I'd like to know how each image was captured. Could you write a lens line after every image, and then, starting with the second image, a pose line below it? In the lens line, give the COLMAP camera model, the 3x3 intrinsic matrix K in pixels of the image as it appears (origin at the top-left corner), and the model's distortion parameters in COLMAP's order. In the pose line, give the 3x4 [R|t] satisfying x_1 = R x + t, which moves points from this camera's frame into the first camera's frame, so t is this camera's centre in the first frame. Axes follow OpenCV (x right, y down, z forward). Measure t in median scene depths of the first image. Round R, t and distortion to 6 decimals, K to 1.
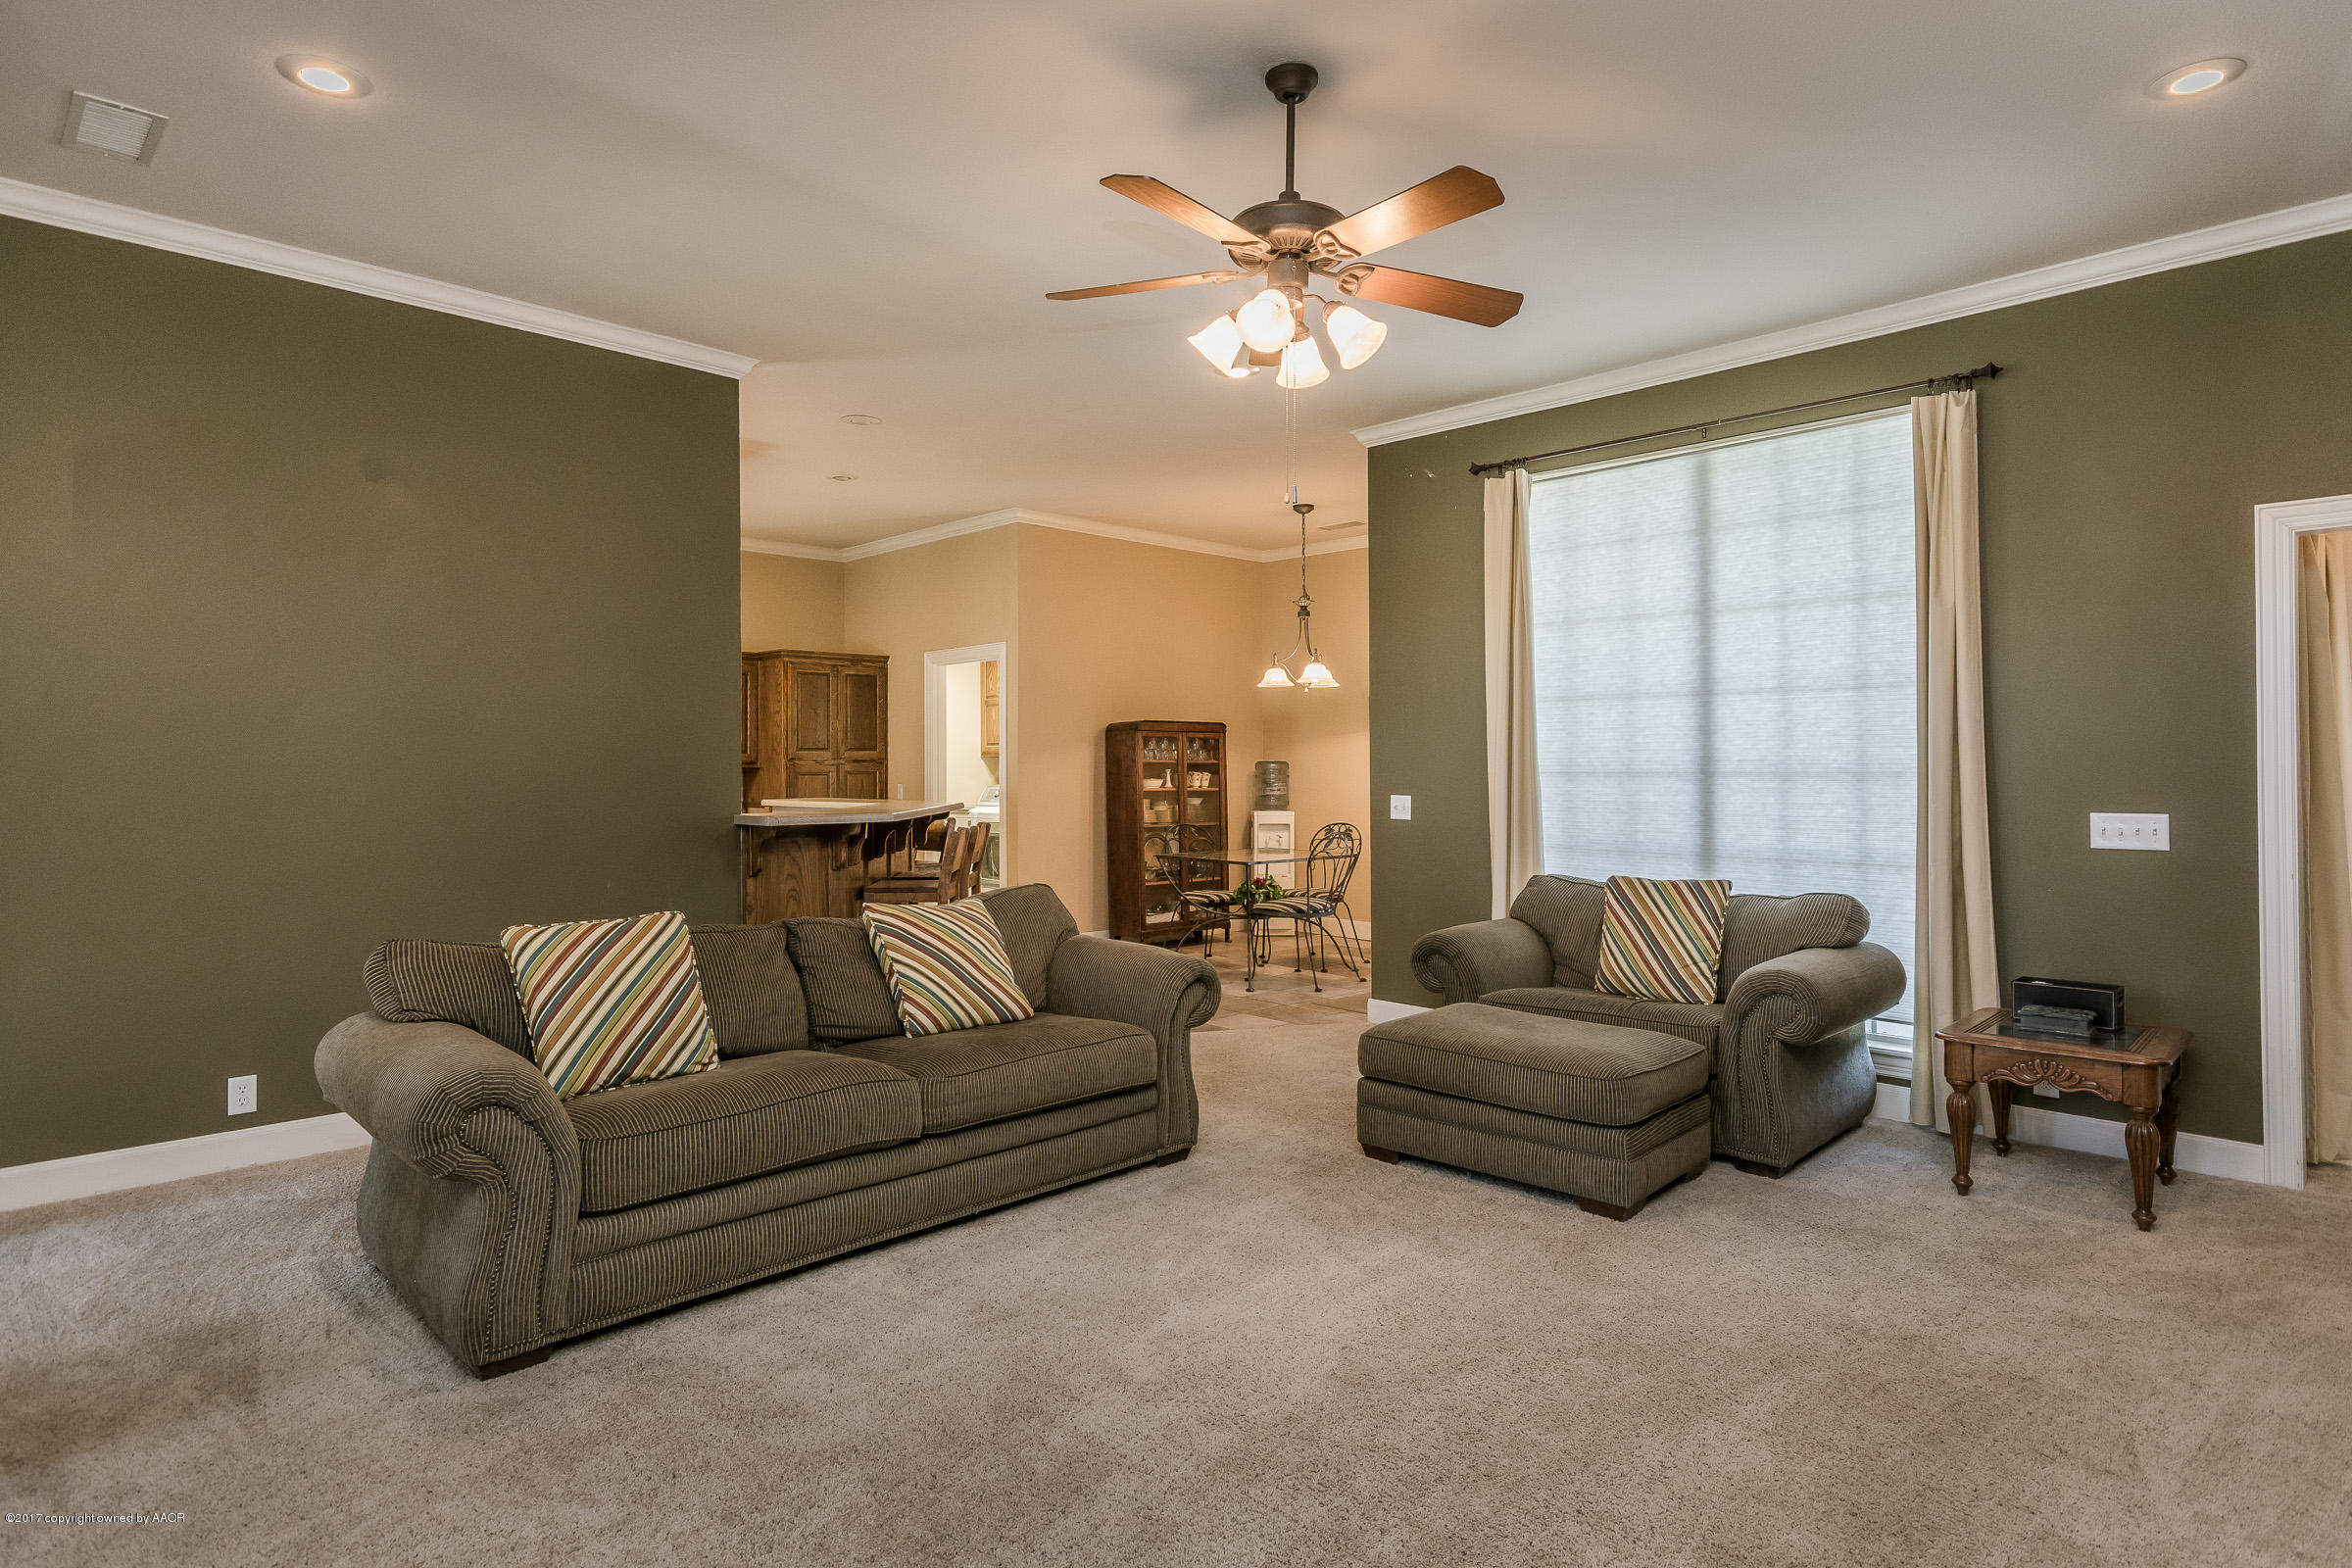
lens RADIAL K [[1245.3, 0, 1176.0], [0, 1245.3, 784.0], [0, 0, 1]] dist [0.020978, -0.020770]
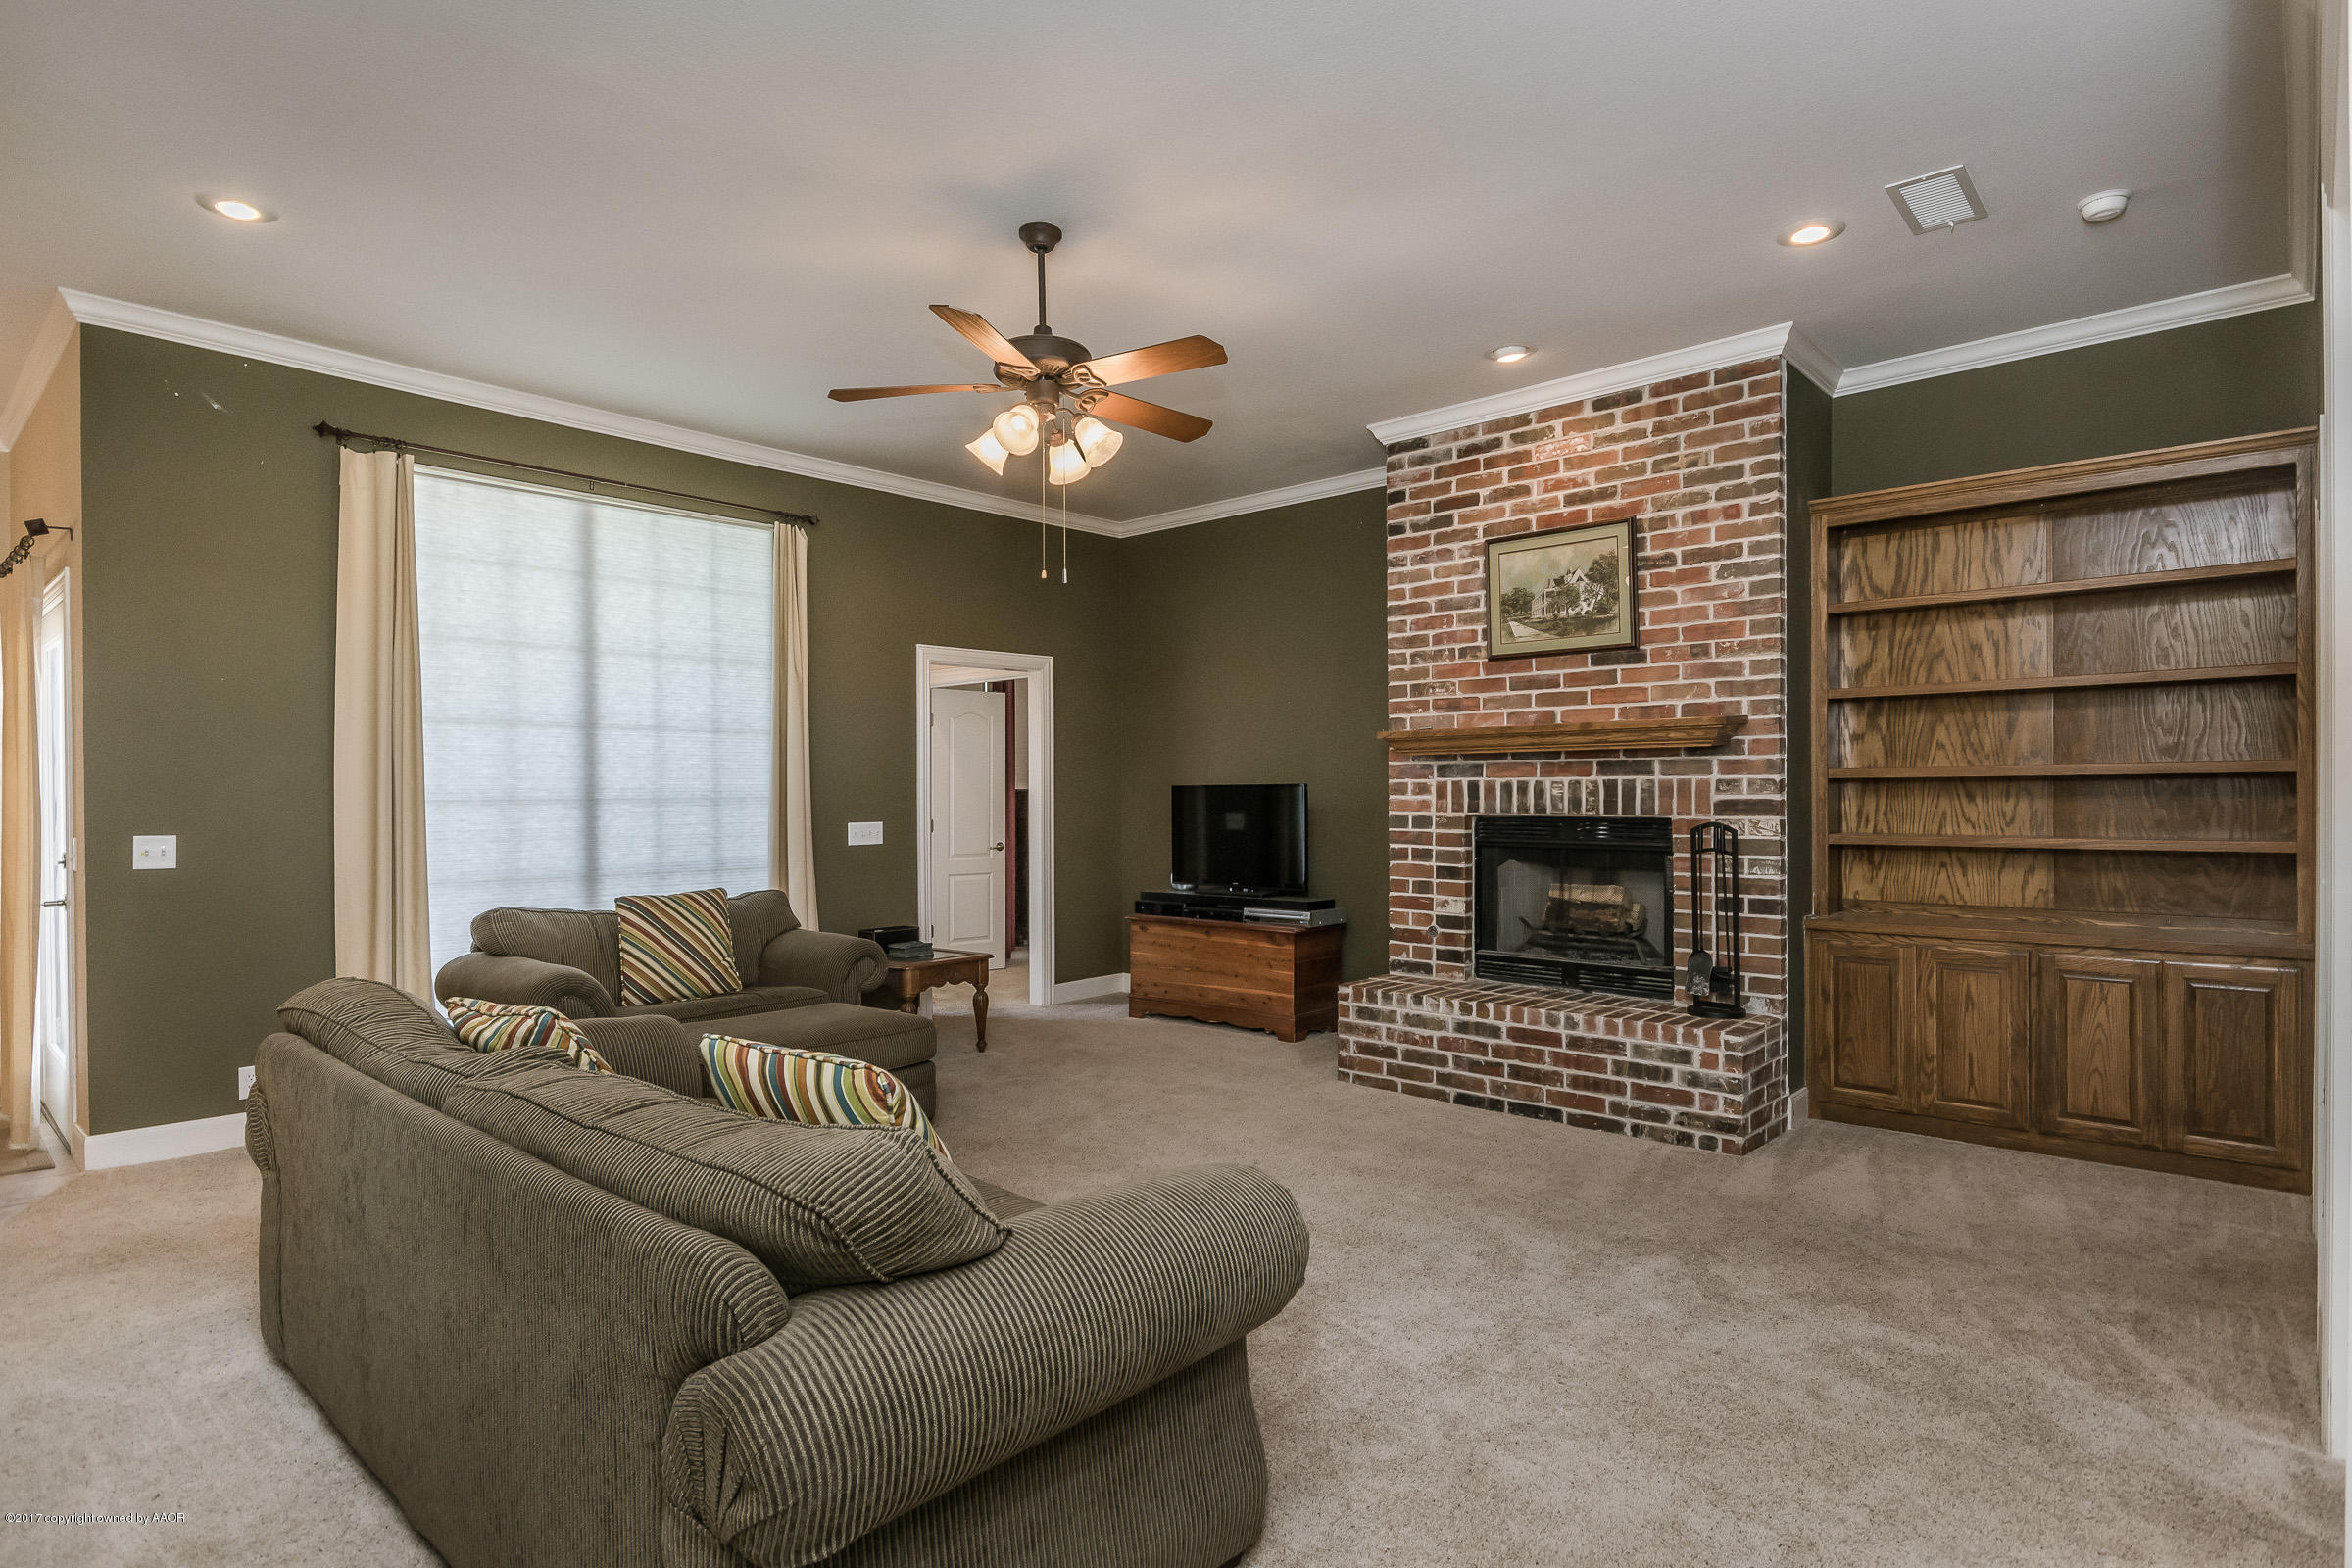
lens RADIAL K [[1245.3, 0, 1176.0], [0, 1245.3, 784.0], [0, 0, 1]] dist [0.020978, -0.020770]
pose [[-0.042284, -0.005001, 0.999093, -0.688249], [0.005631, 0.999970, 0.005243, -0.025670], [-0.999090, 0.005847, -0.042254, 0.547992]]
